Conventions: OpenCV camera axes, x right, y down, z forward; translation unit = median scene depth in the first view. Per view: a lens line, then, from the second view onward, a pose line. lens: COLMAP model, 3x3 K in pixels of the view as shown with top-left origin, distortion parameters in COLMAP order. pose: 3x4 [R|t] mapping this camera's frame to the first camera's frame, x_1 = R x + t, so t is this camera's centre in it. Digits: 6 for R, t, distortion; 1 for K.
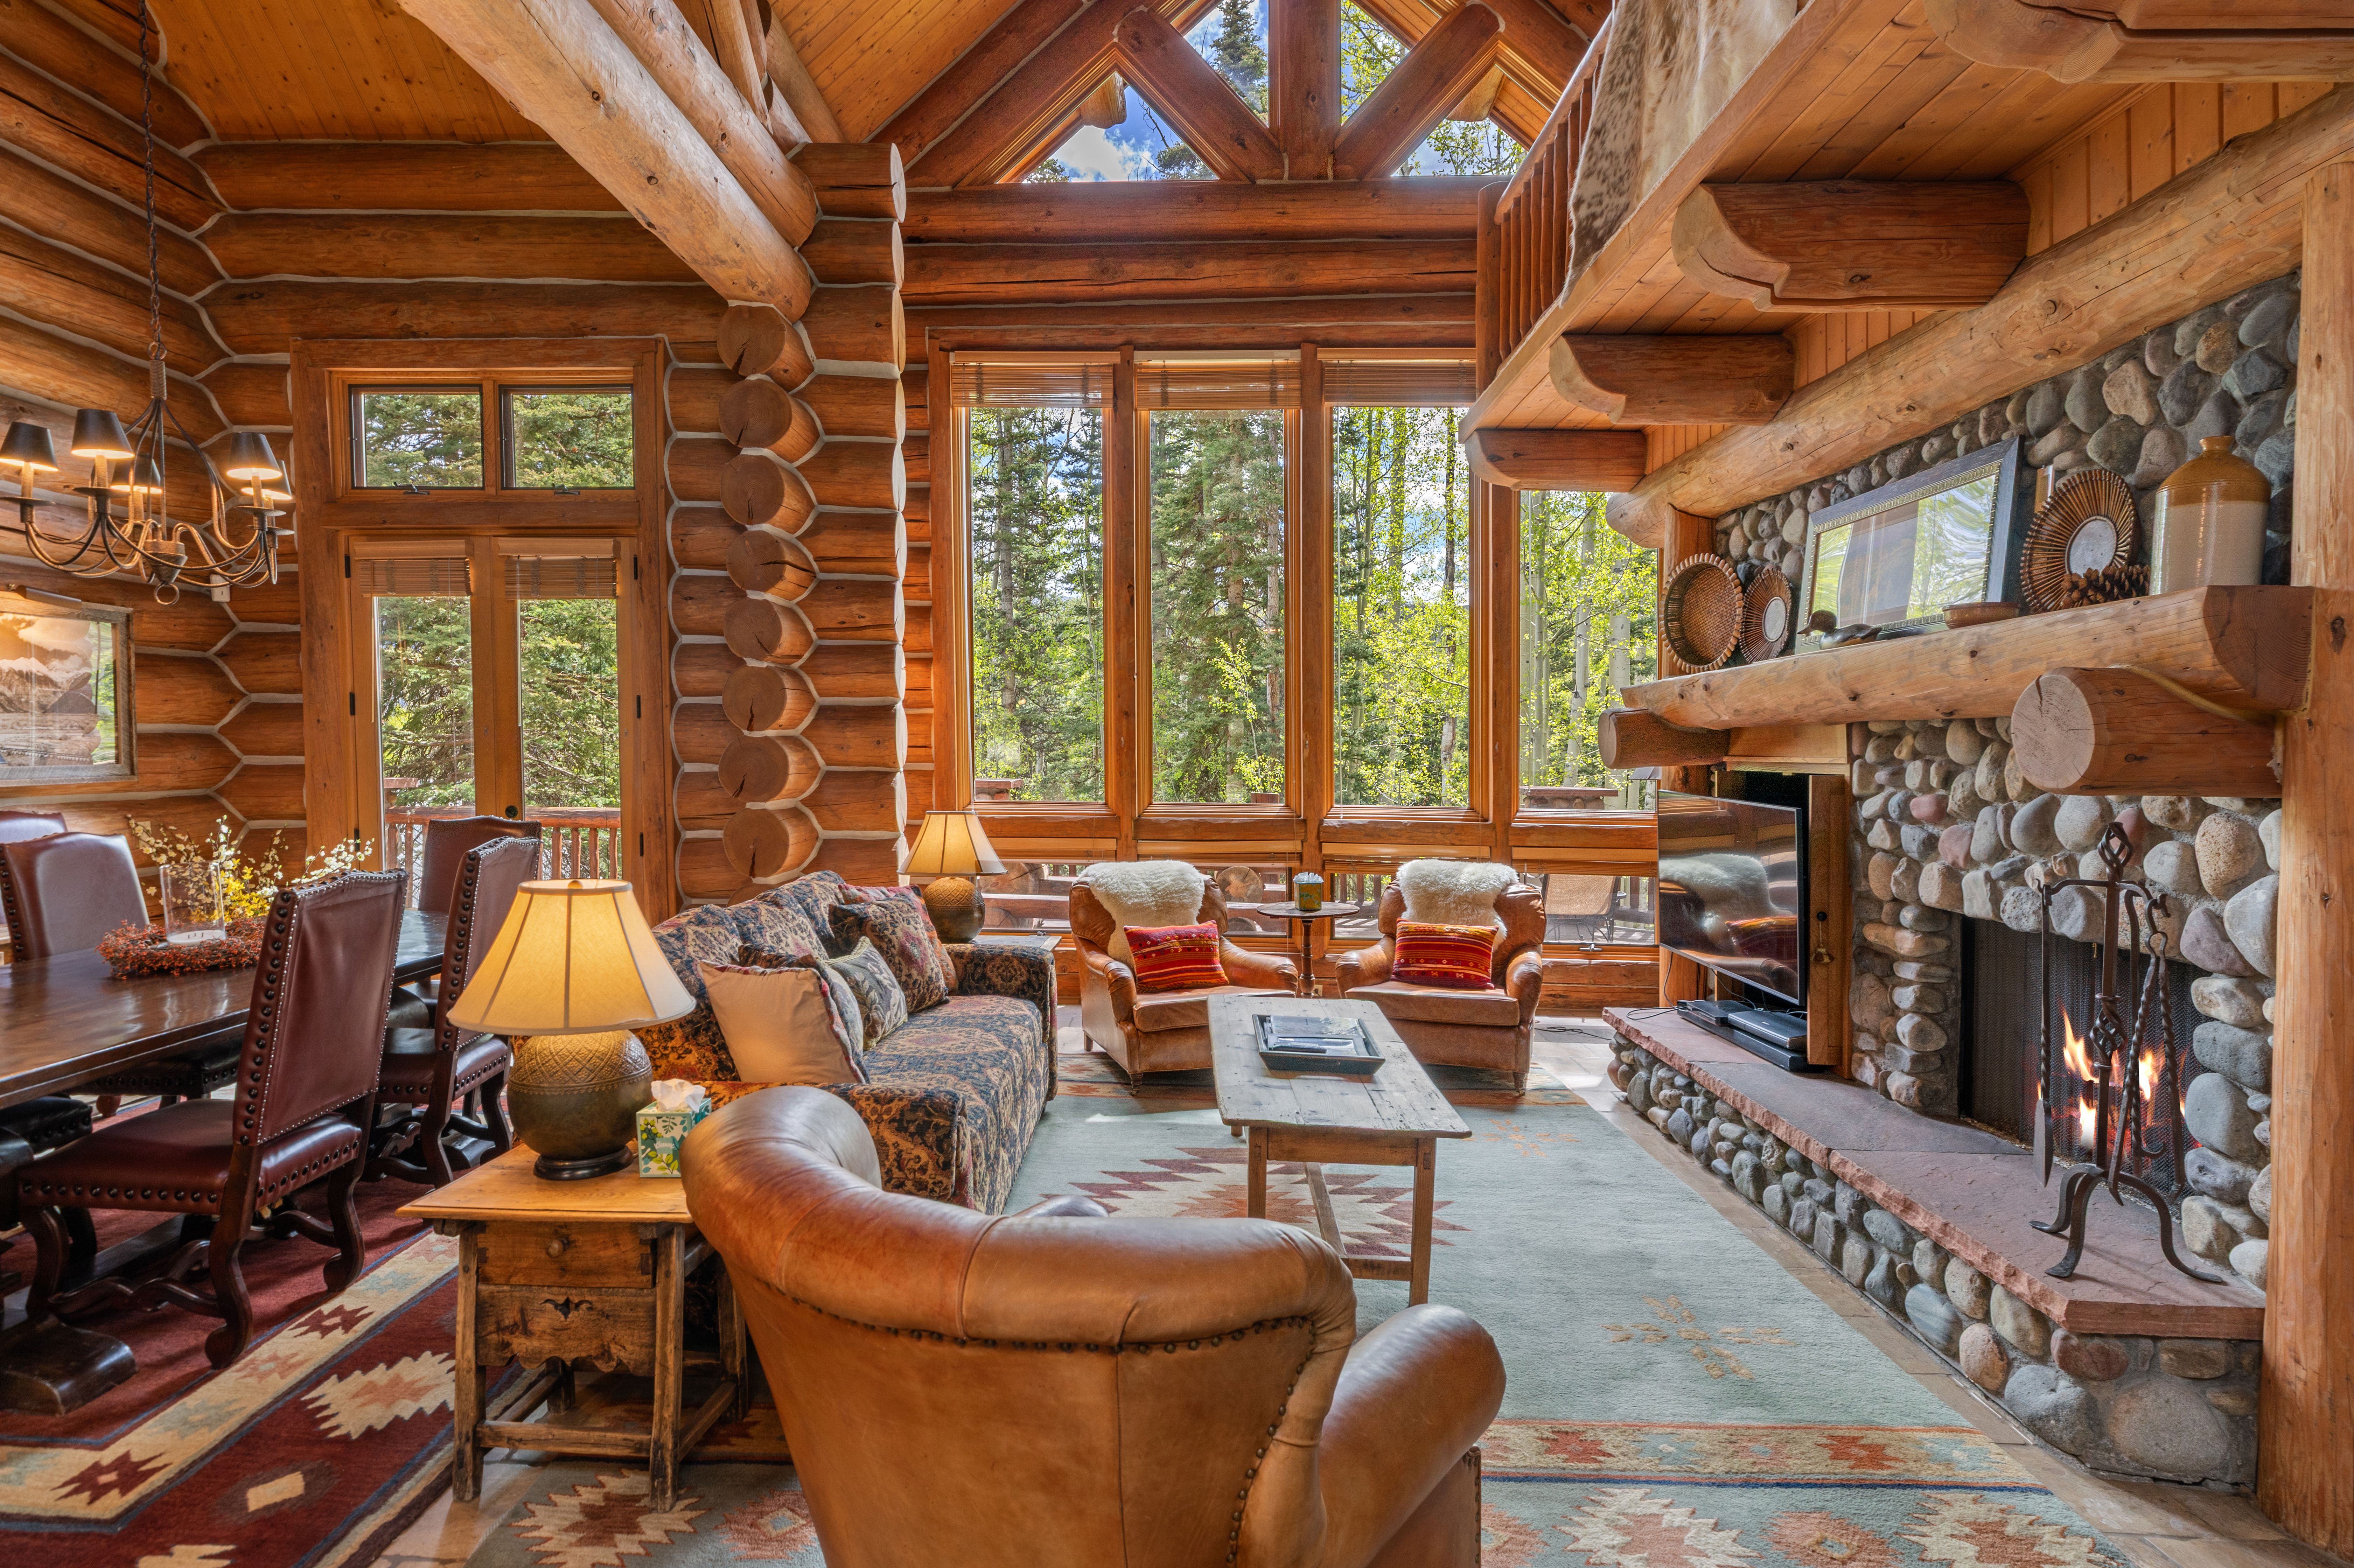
lens RADIAL K [[1282.9, 0, 1068.9], [0, 1282.9, 818.1], [0, 0, 1]] dist [0.005698, 0.000324]
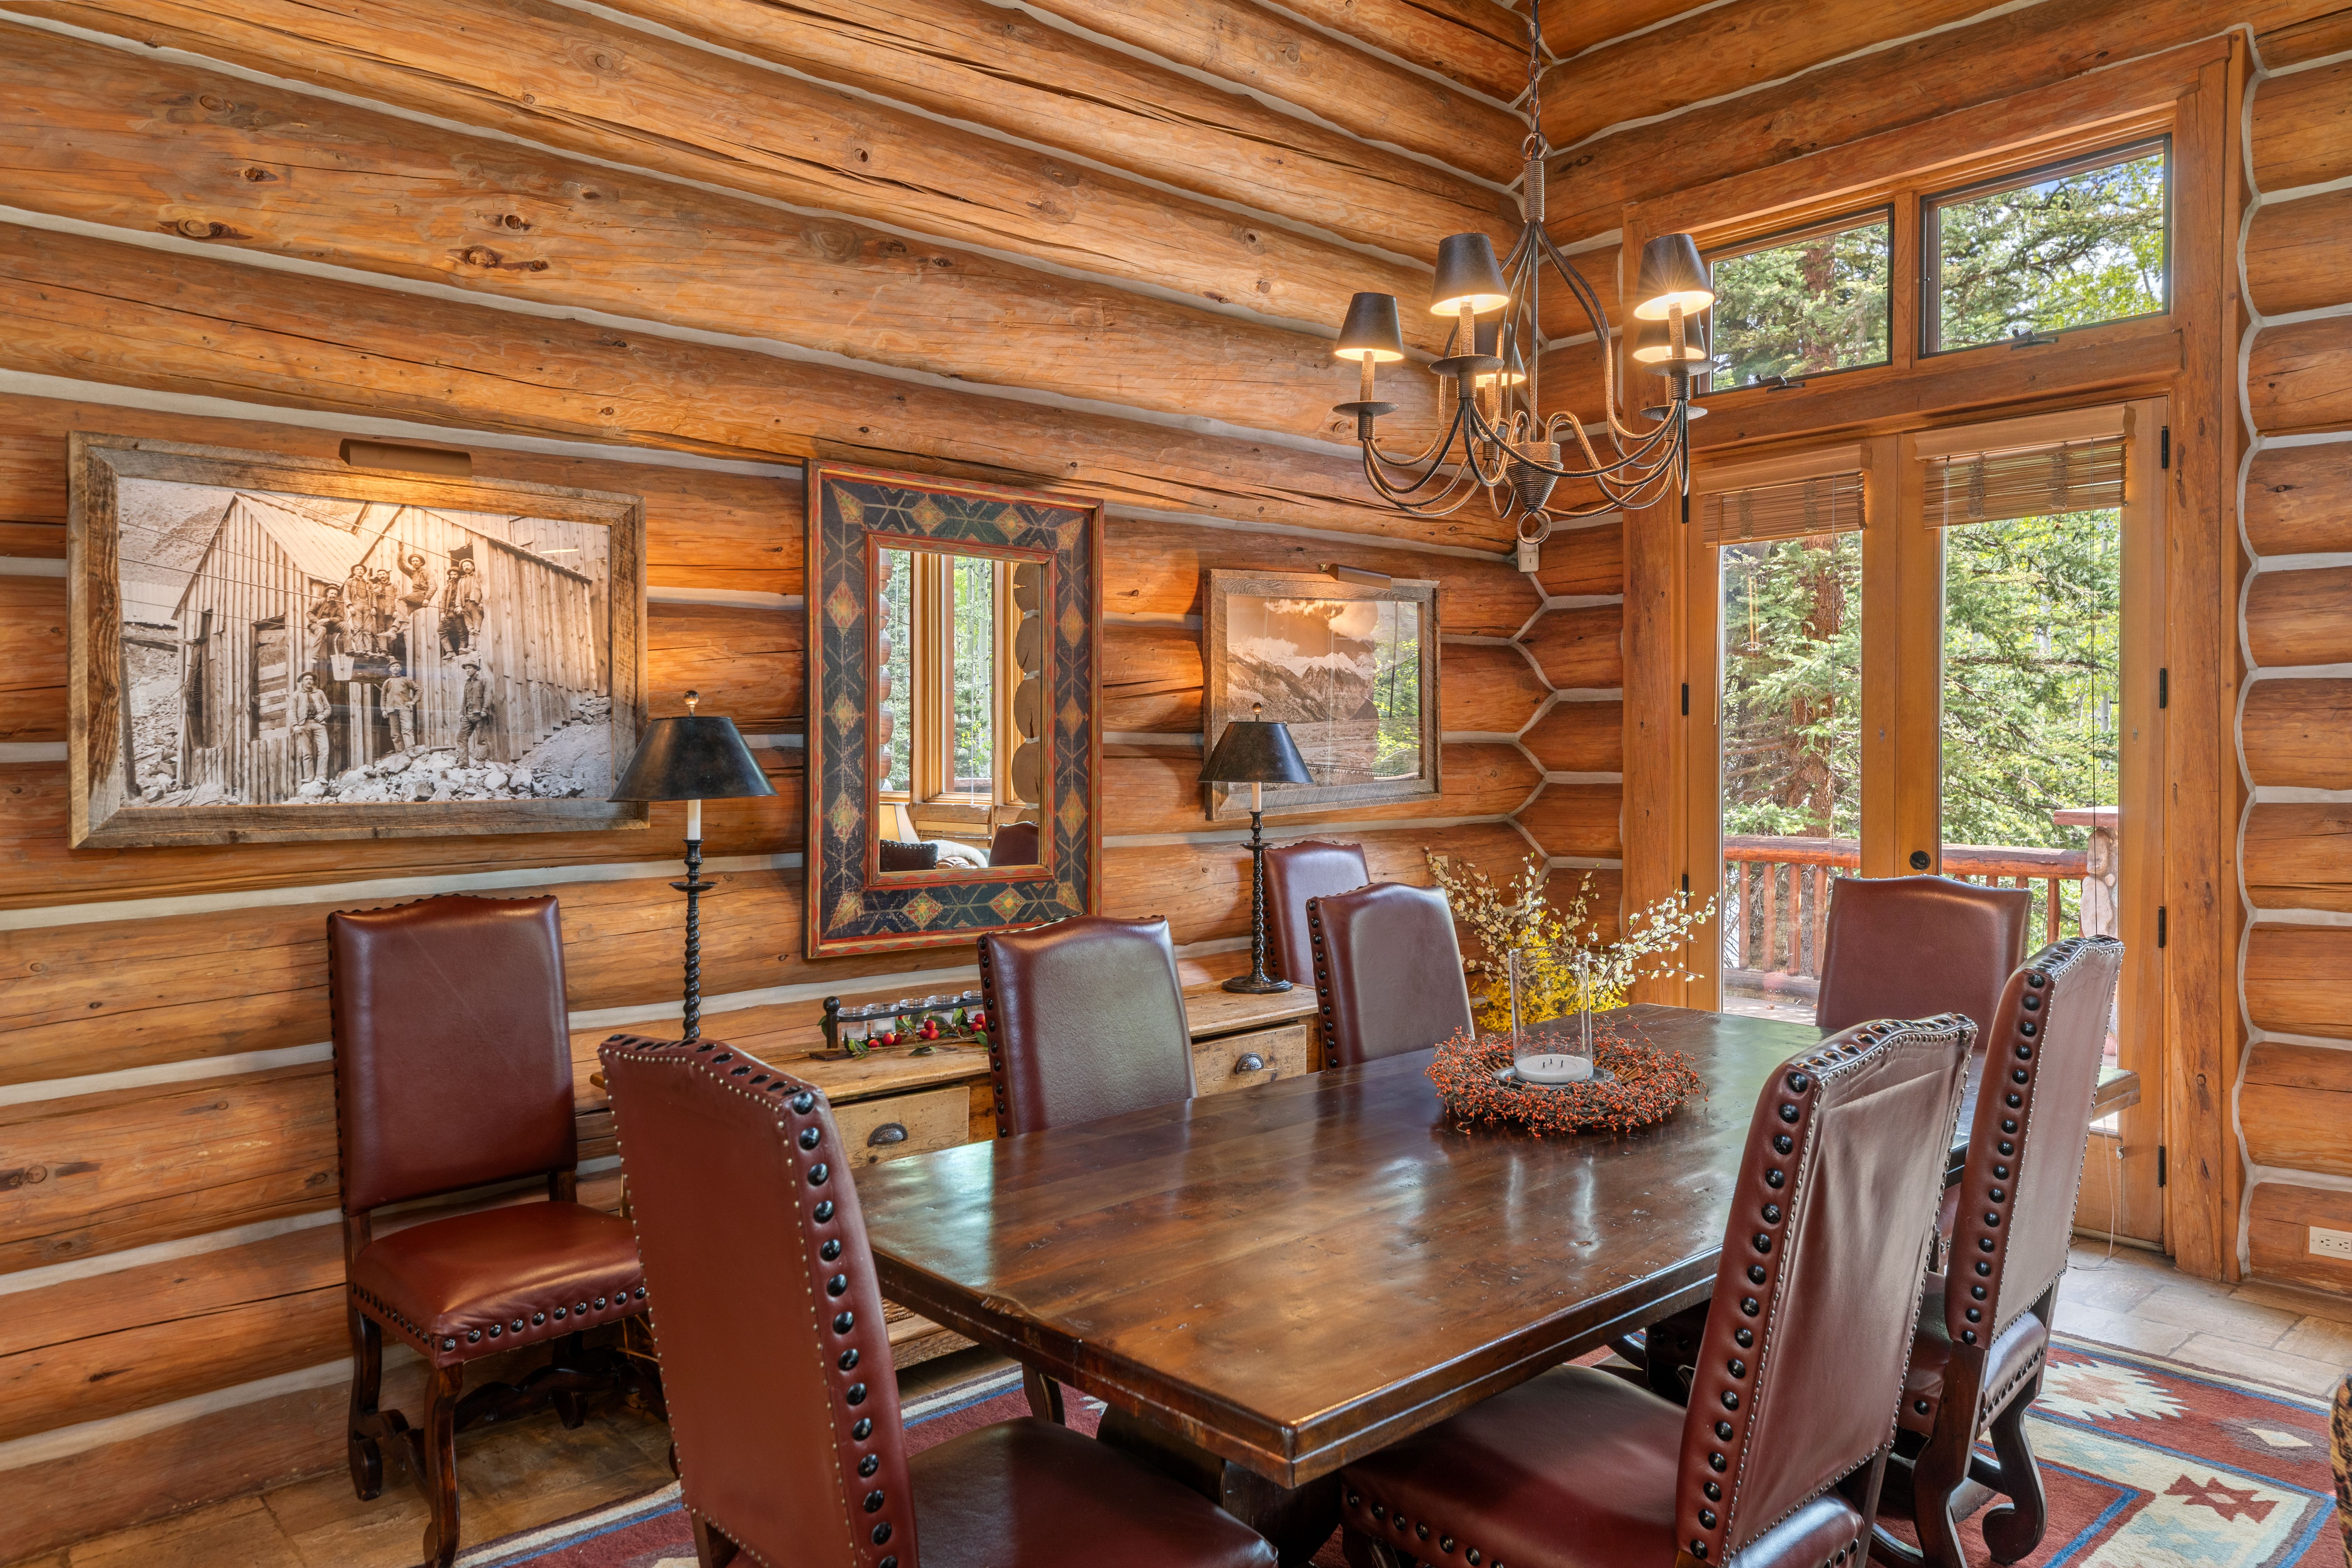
lens RADIAL K [[1620.2, 0, 1175.4], [0, 1620.2, 773.0], [0, 0, 1]] dist [-0.005483, -0.000546]
pose [[0.724890, 0.001831, -0.688862, -0.157691], [-0.031687, 0.999027, -0.030689, -0.012587], [0.688135, 0.044074, 0.724243, 0.172010]]
